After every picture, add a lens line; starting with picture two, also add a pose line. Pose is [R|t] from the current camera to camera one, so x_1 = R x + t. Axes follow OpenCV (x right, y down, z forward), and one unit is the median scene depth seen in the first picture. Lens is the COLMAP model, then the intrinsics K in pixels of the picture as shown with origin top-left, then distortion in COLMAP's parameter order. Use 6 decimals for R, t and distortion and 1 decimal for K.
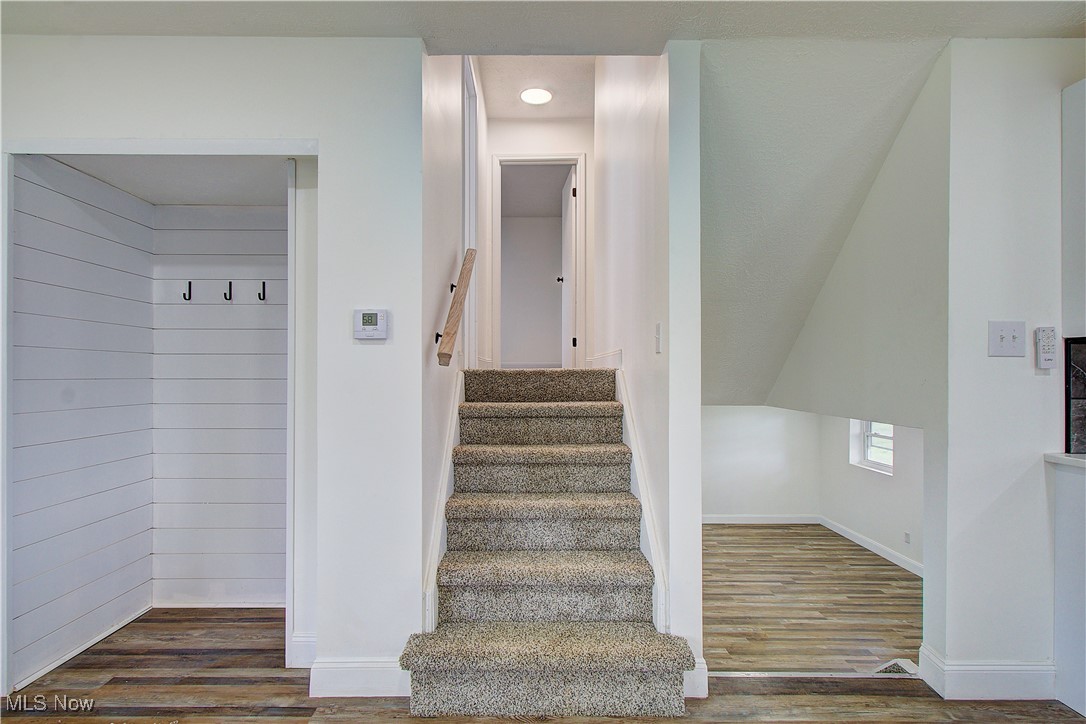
lens RADIAL K [[538.1, 0, 516.7], [0, 538.1, 371.4], [0, 0, 1]] dist [-0.002179, -0.000725]
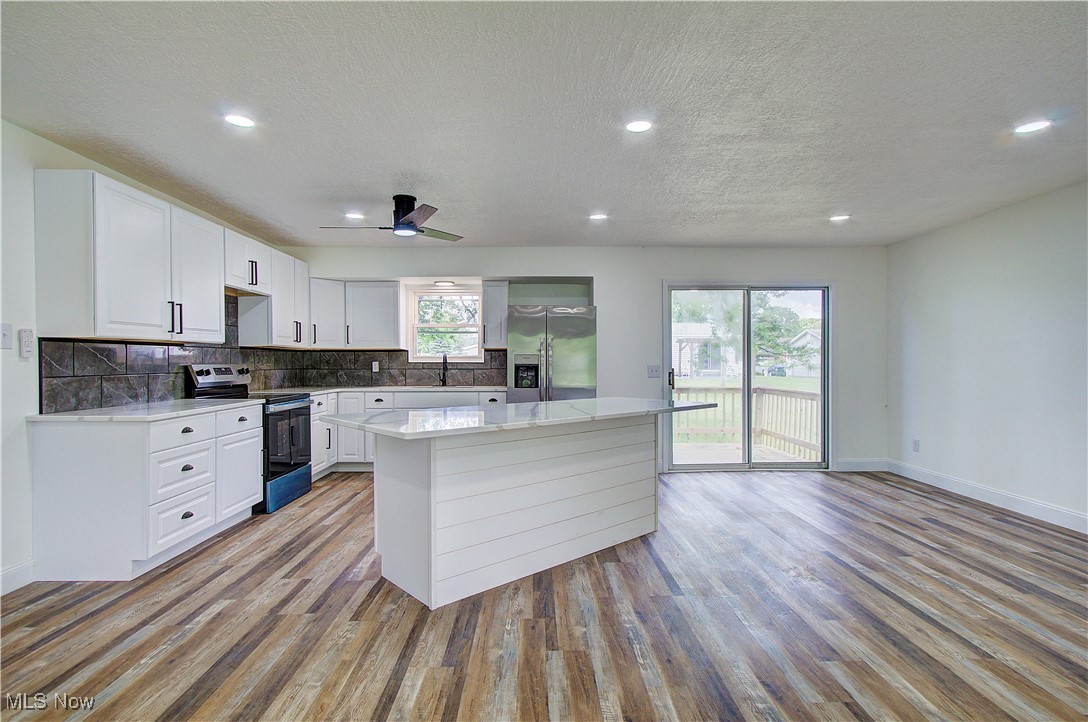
lens RADIAL K [[532.0, 0, 541.3], [0, 532.0, 365.4], [0, 0, 1]] dist [0.000718, 0.000256]
pose [[-0.030586, -0.006724, 0.999510, -0.445012], [0.001044, 0.999977, 0.006759, 0.006781], [-0.999532, 0.001250, -0.030578, -0.313085]]
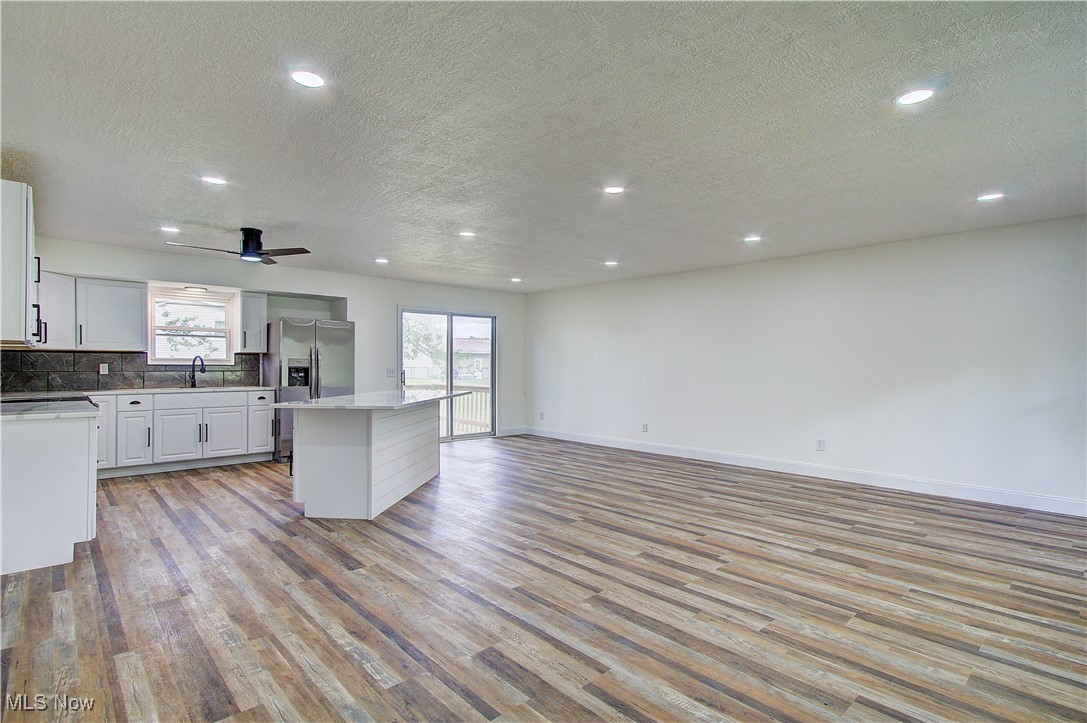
lens RADIAL K [[531.5, 0, 540.8], [0, 531.5, 365.9], [0, 0, 1]] dist [0.000718, 0.000256]
pose [[-0.689850, -0.004595, 0.723938, -1.033447], [-0.005607, 0.999984, 0.001004, 0.001660], [-0.723930, -0.003367, -0.689865, 0.732739]]
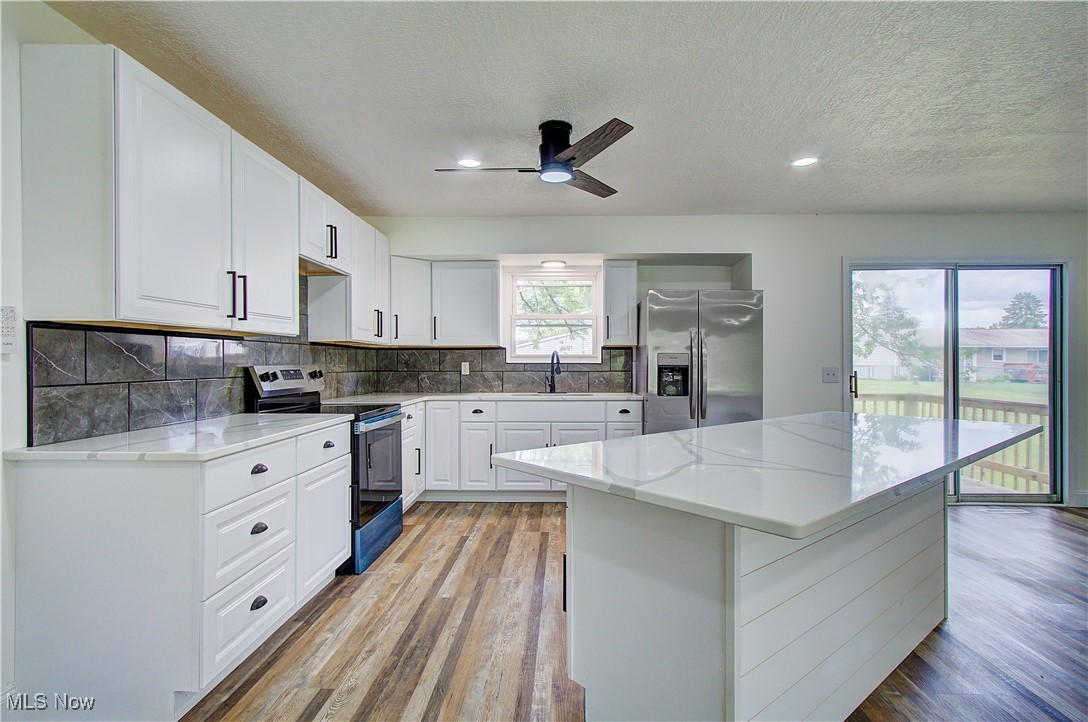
lens RADIAL K [[541.4, 0, 556.1], [0, 541.4, 363.4], [0, 0, 1]] dist [-0.000807, 0.001275]
pose [[0.002699, -0.001438, 0.999995, 0.091419], [0.000231, 0.999999, 0.001438, 0.007719], [-0.999996, 0.000227, 0.002700, 0.086236]]
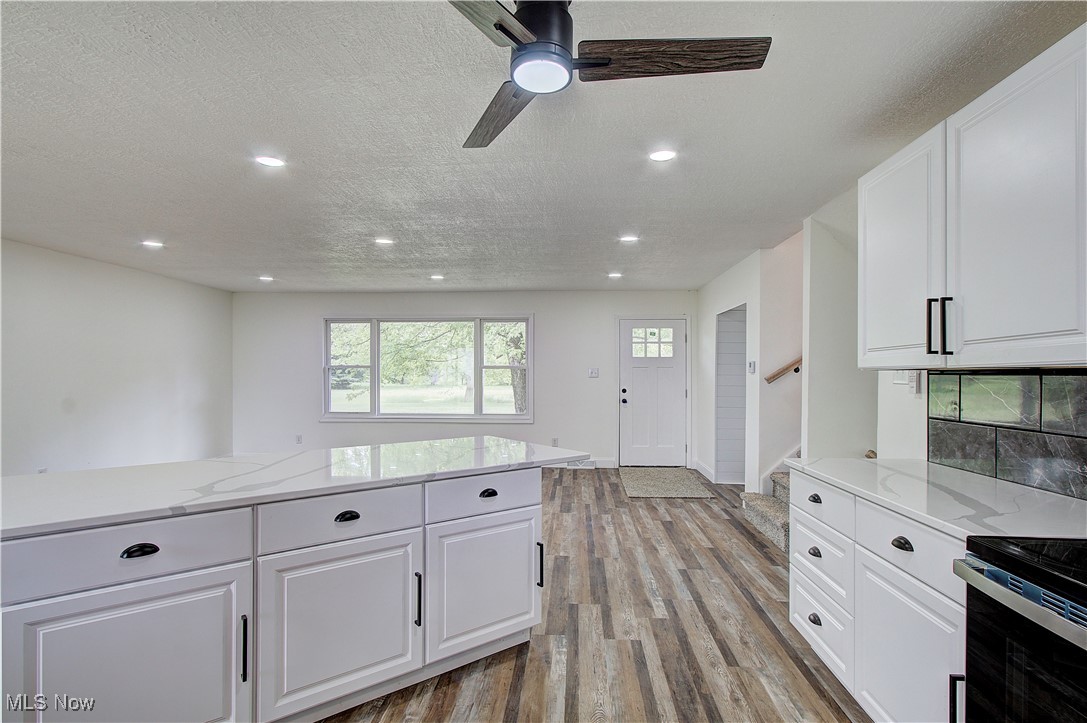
lens RADIAL K [[541.7, 0, 555.4], [0, 541.7, 374.9], [0, 0, 1]] dist [-0.000867, 0.000159]
pose [[-0.024483, 0.002156, -0.999698, 2.071467], [-0.003270, 0.999992, 0.002237, -0.046790], [0.999695, 0.003324, -0.024476, 0.128157]]
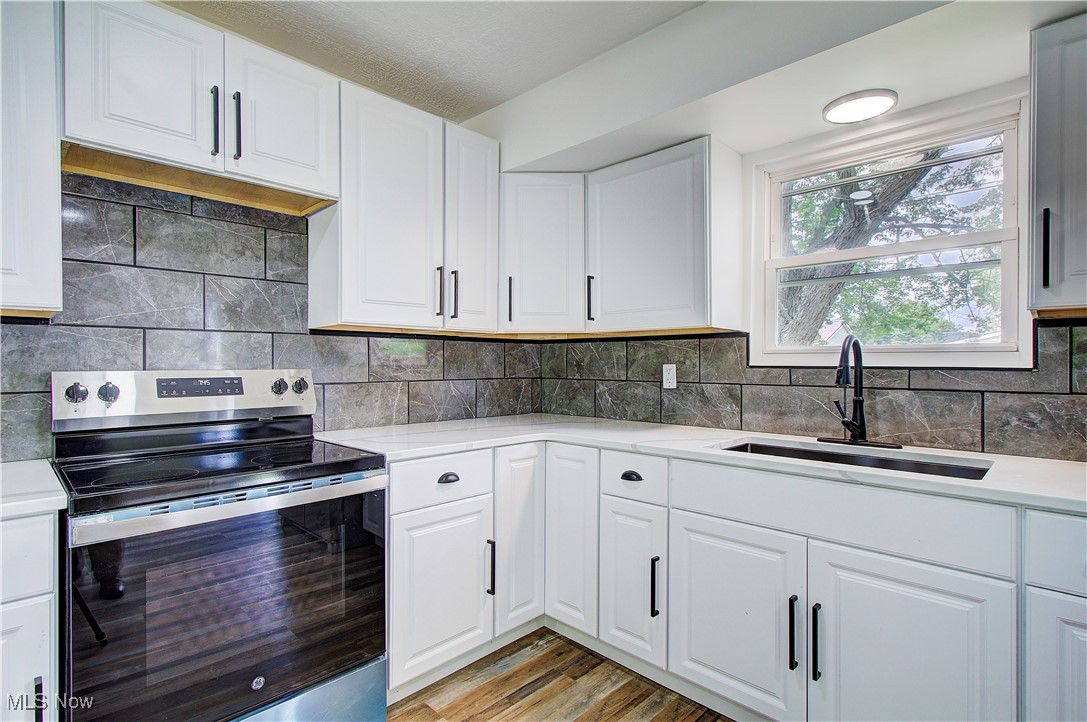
lens RADIAL K [[536.8, 0, 541.7], [0, 536.8, 365.3], [0, 0, 1]] dist [0.000660, 0.000496]
pose [[0.686898, -0.002613, 0.726749, 1.370843], [-0.001260, 0.999988, 0.004786, 0.003106], [-0.726753, -0.004204, 0.686886, -0.117197]]
